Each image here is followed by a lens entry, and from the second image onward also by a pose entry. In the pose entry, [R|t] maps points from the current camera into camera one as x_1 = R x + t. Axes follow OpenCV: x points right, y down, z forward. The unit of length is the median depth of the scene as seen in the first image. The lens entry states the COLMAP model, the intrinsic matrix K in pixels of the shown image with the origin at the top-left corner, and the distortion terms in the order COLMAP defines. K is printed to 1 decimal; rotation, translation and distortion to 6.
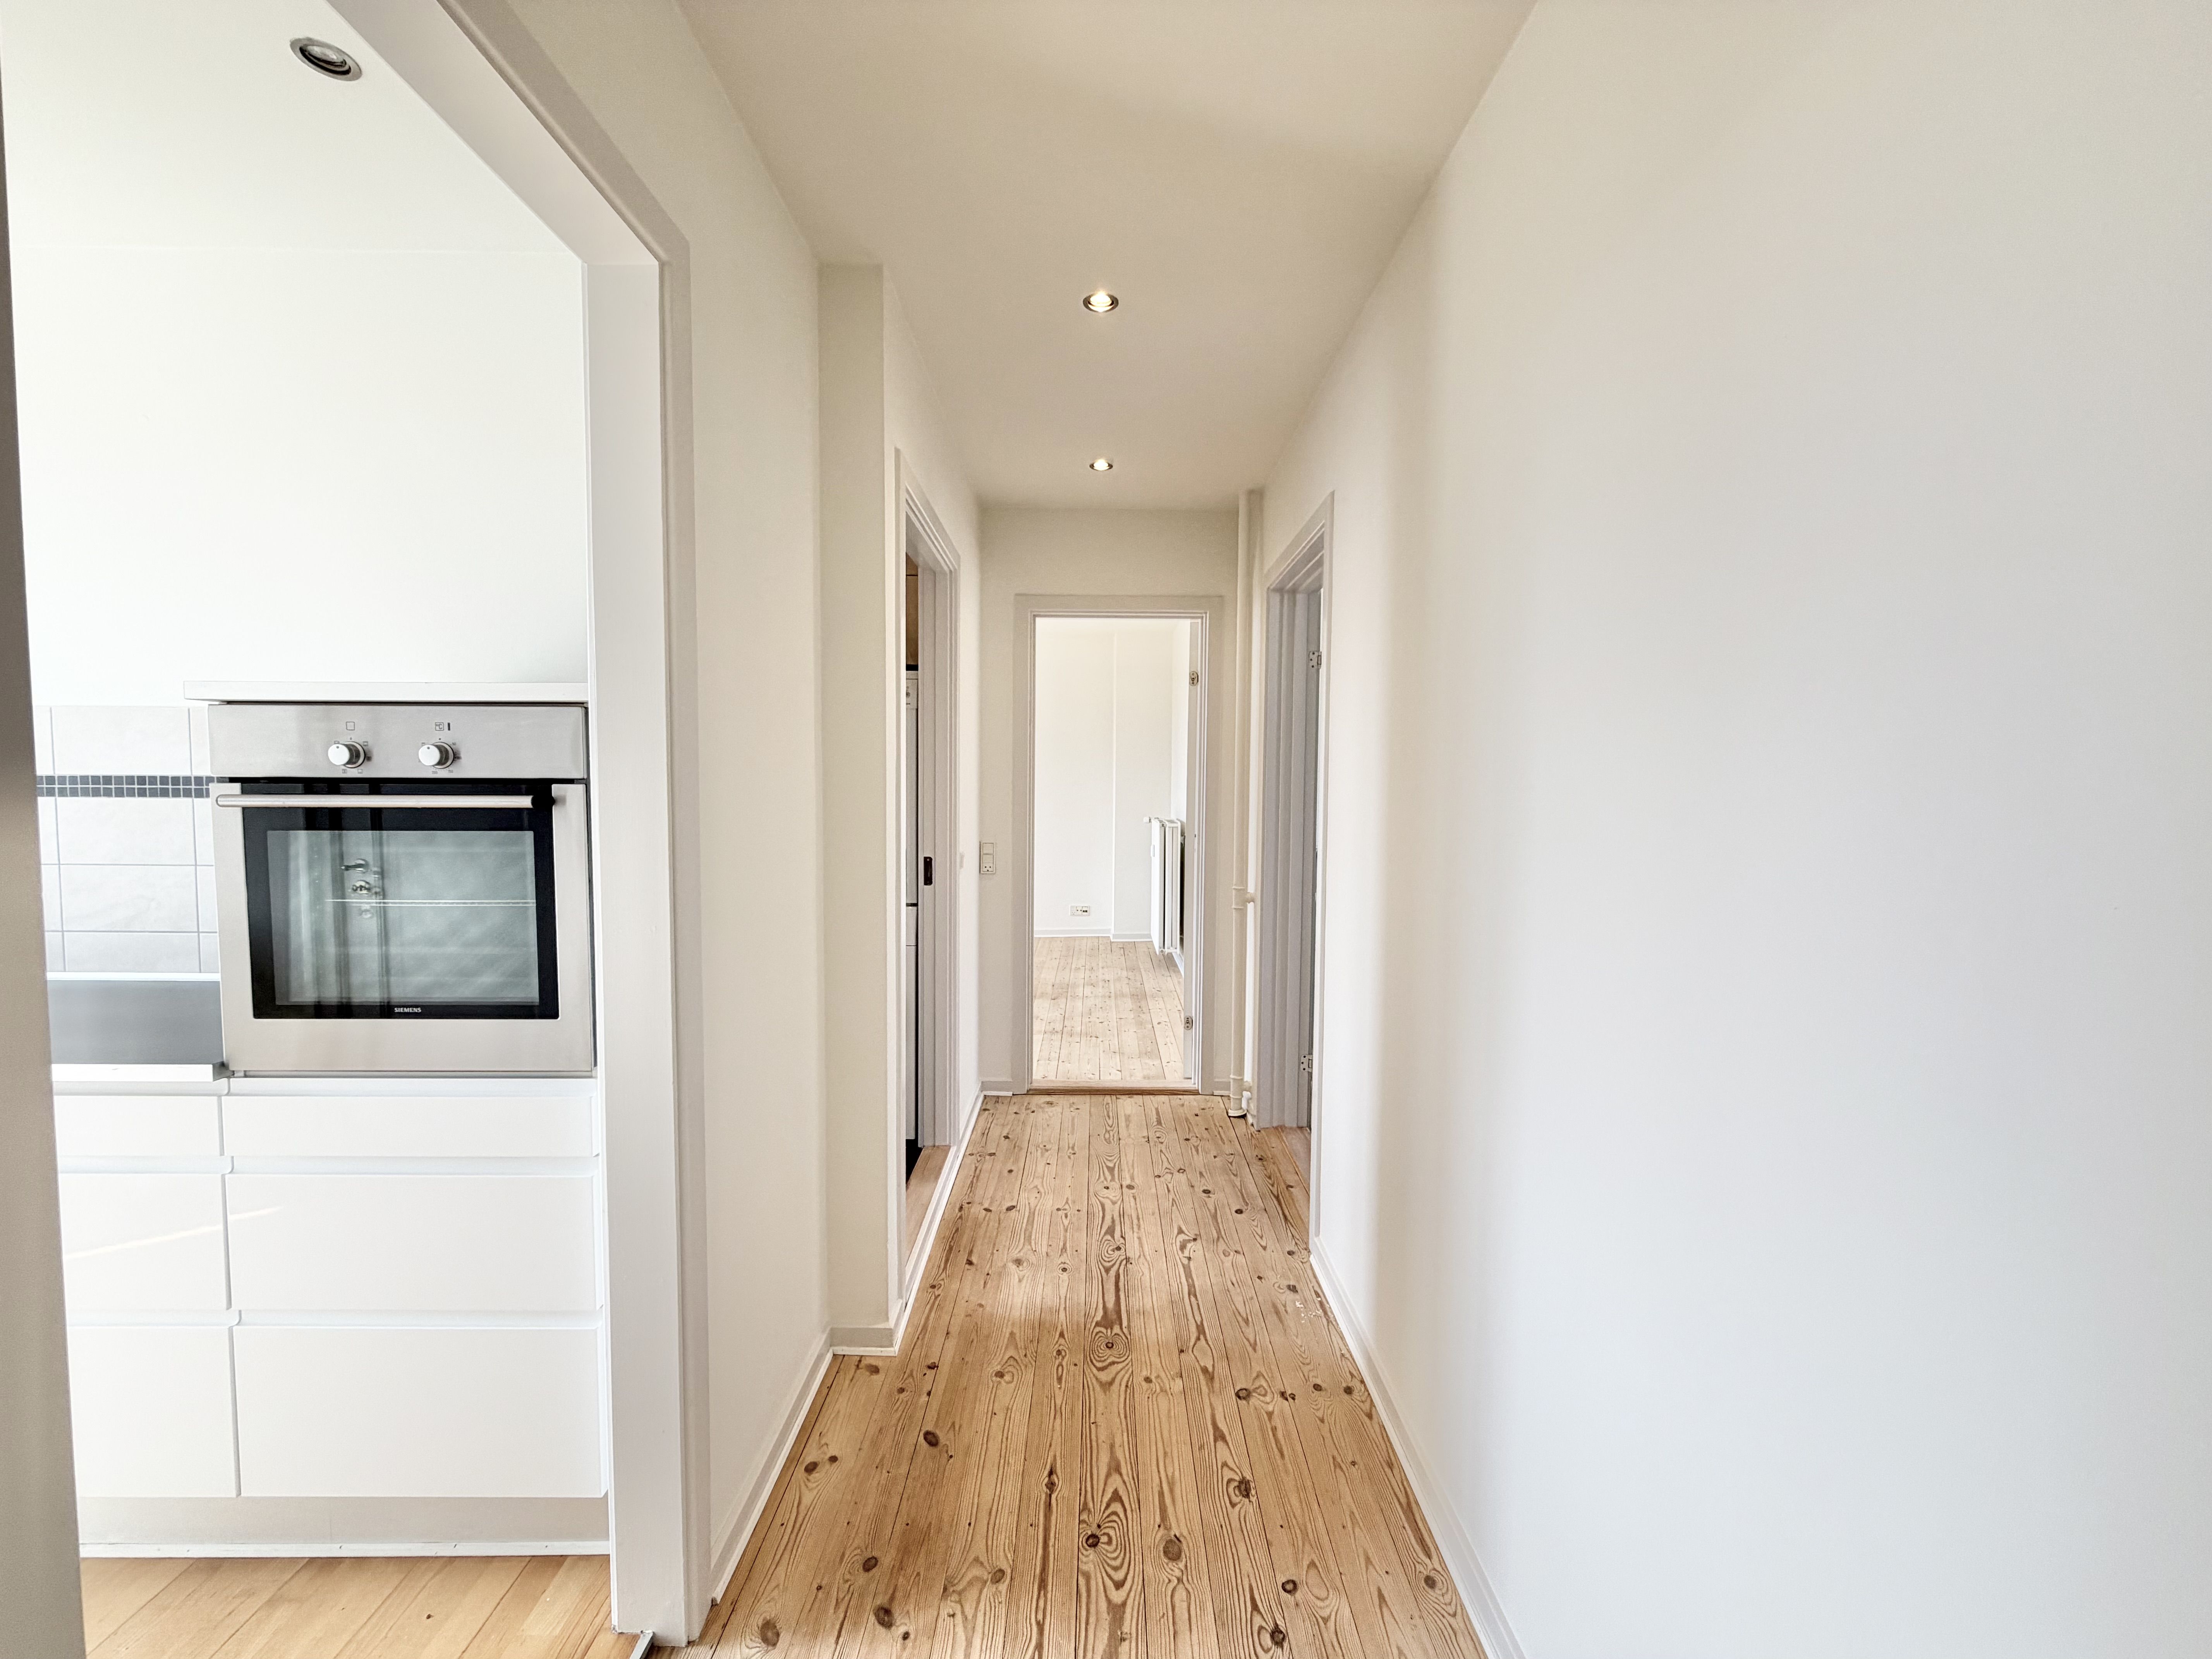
lens RADIAL K [[882.7, 0, 1103.6], [0, 882.7, 828.3], [0, 0, 1]] dist [0.001306, -0.000594]
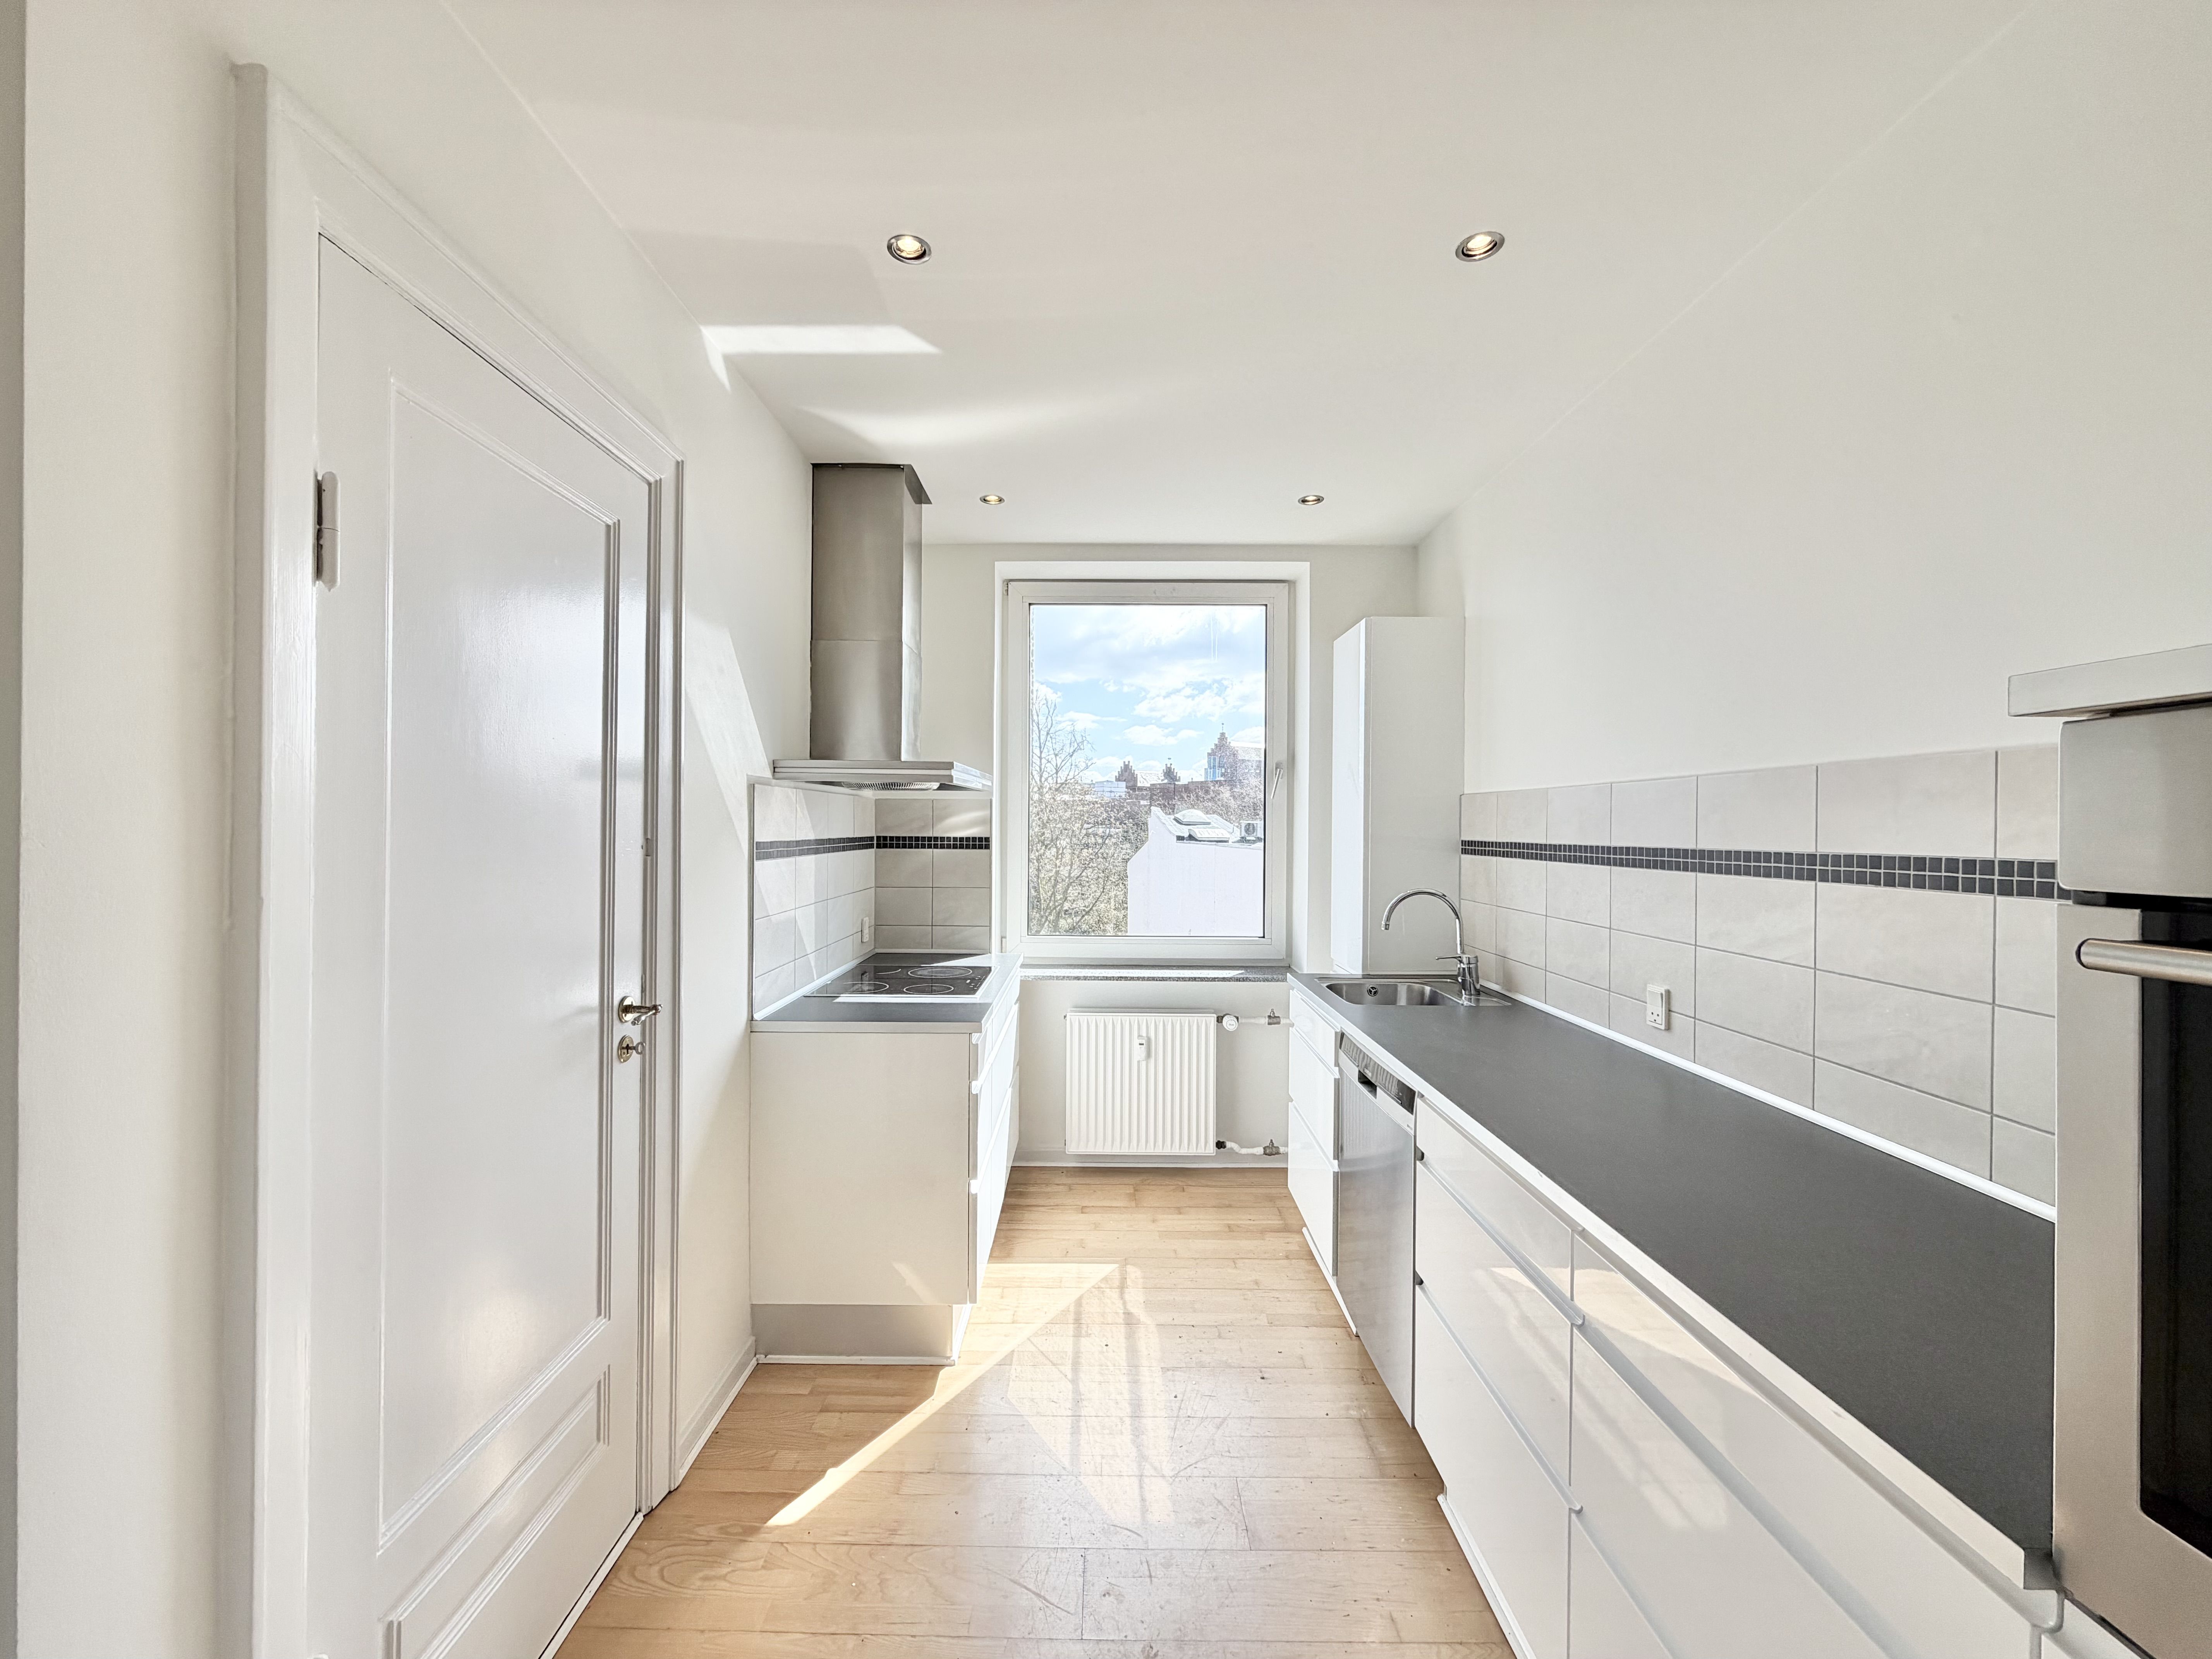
lens RADIAL K [[882.7, 0, 1099.7], [0, 882.7, 834.5], [0, 0, 1]] dist [0.001306, -0.000594]
pose [[-0.010342, 0.000486, -0.999946, -0.411446], [-0.054597, 0.998508, 0.001050, -0.043299], [0.998455, 0.054605, -0.010300, 0.383139]]
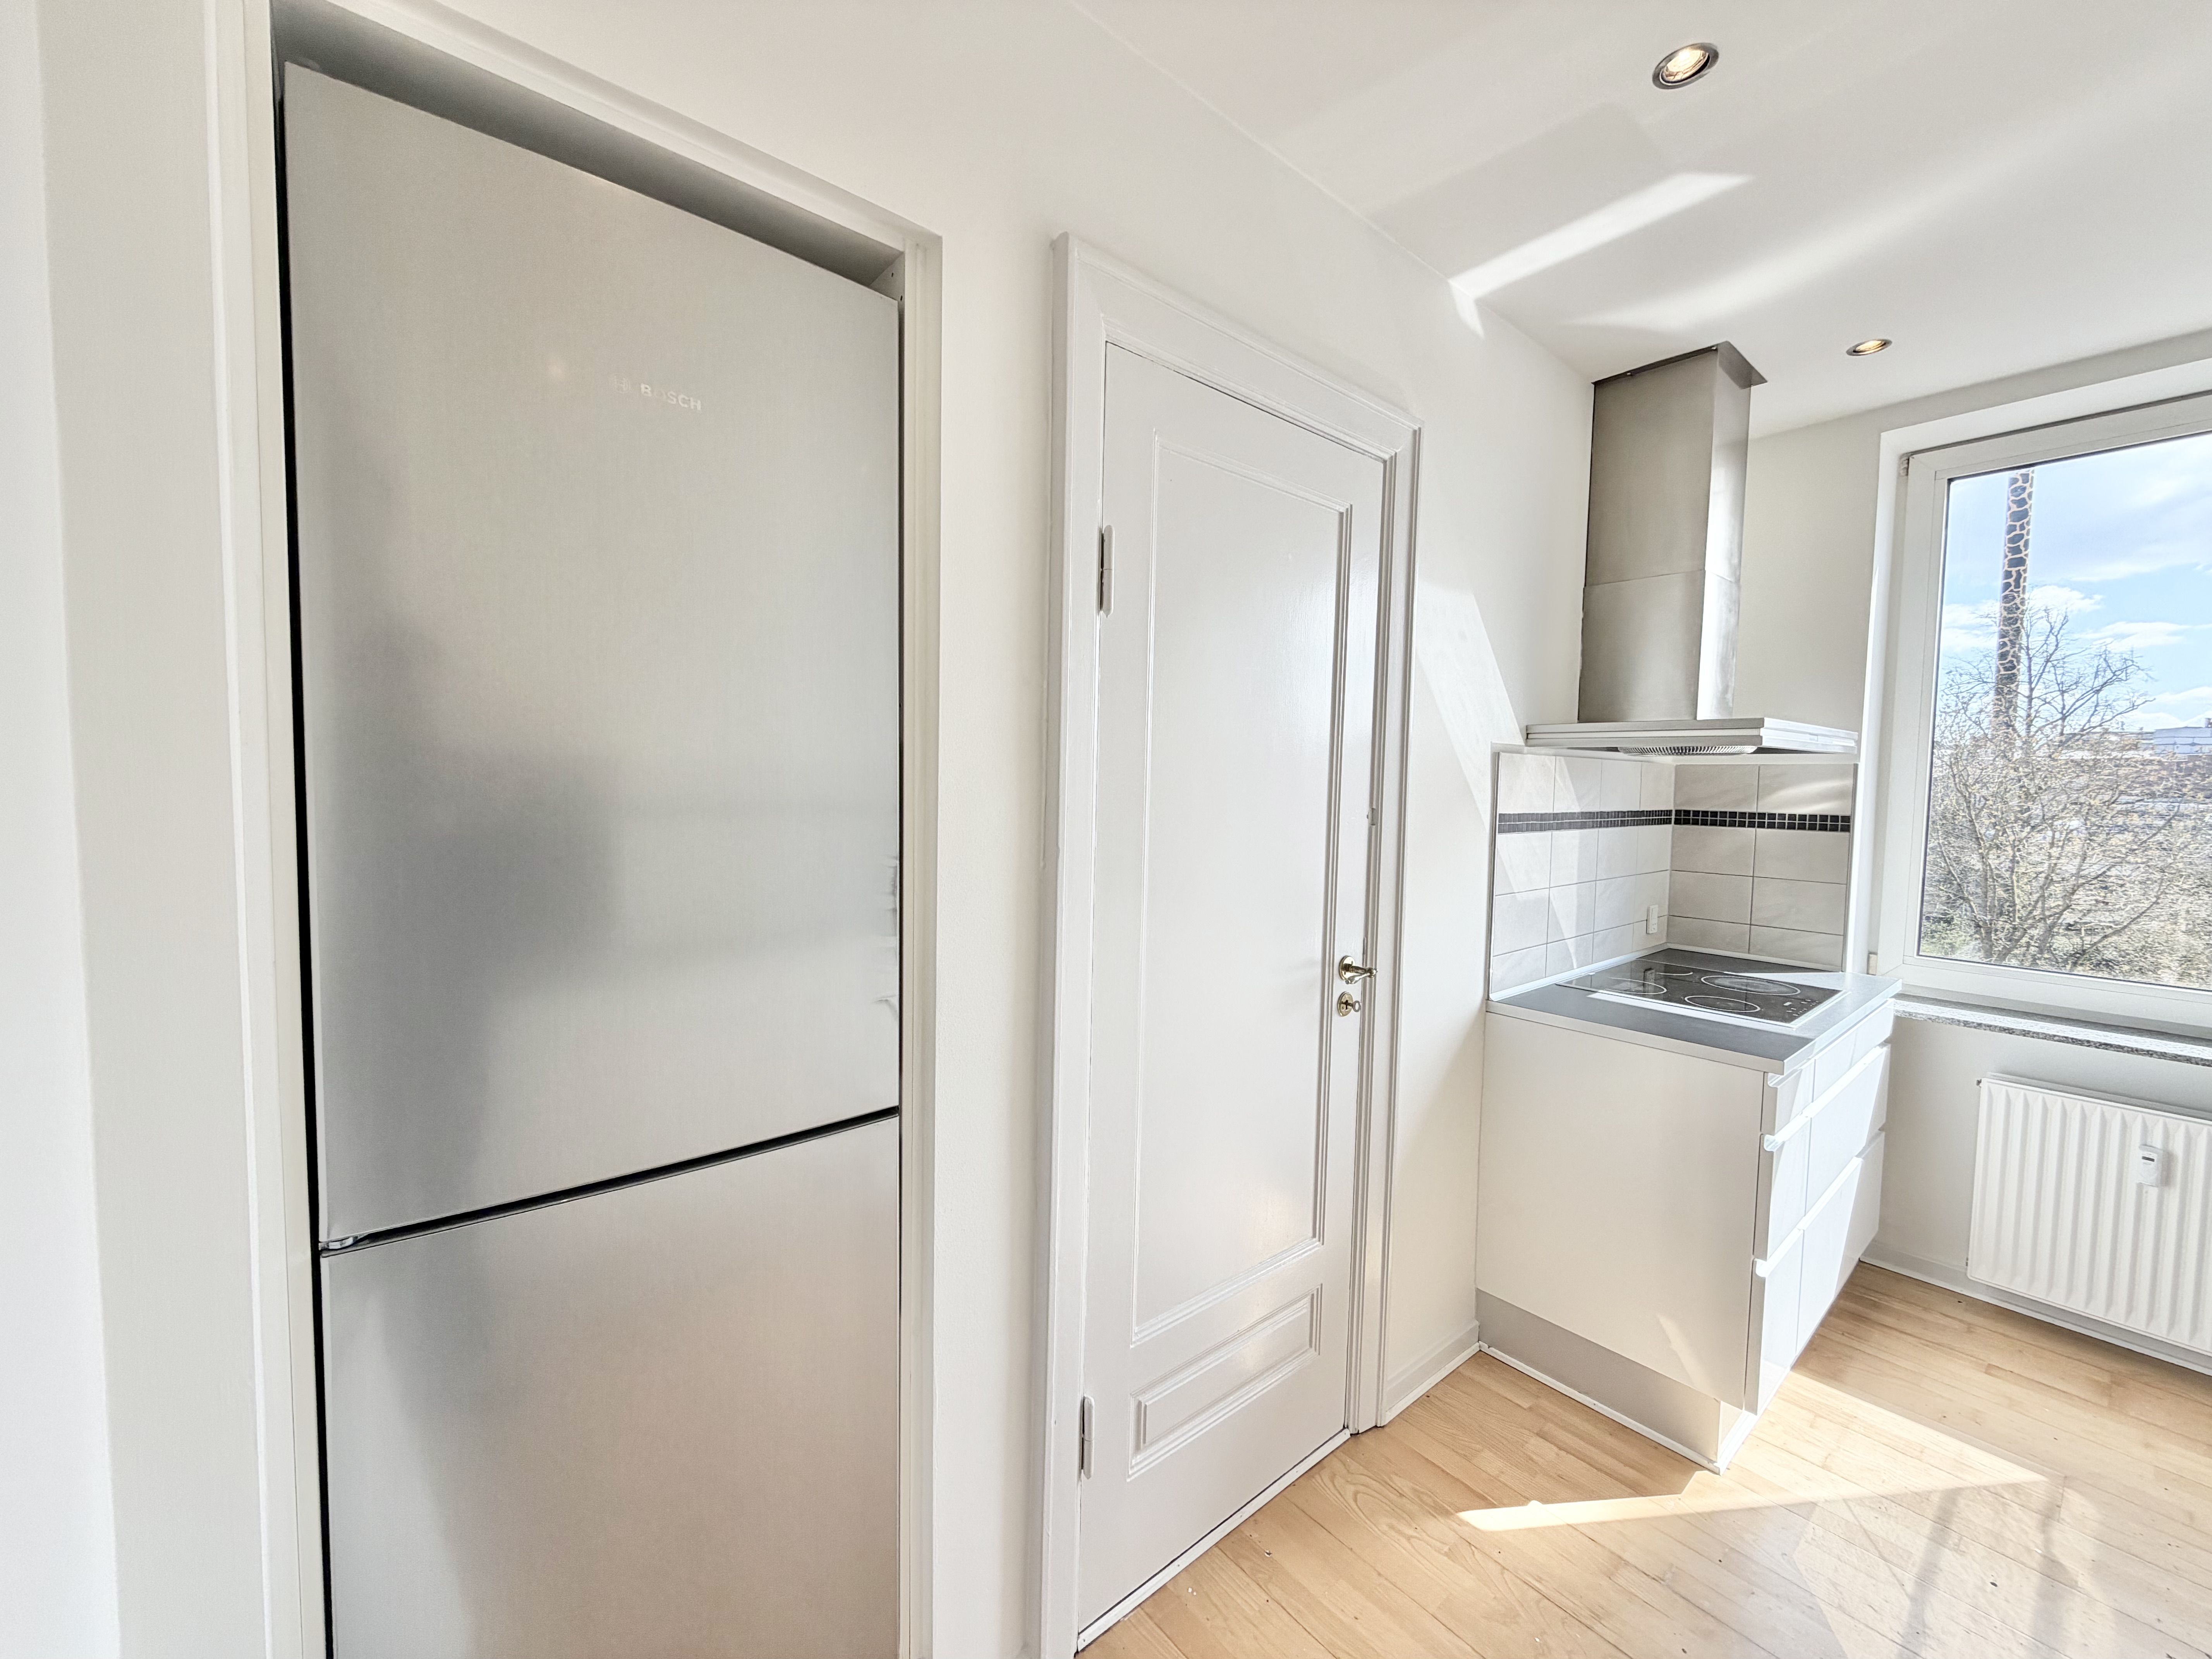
lens RADIAL K [[882.7, 0, 1096.8], [0, 882.7, 833.0], [0, 0, 1]] dist [0.001306, -0.000594]
pose [[-0.776299, 0.014895, -0.630188, -0.483963], [-0.054370, 0.994413, 0.090480, -0.055753], [0.628015, 0.104503, -0.771152, 0.453359]]
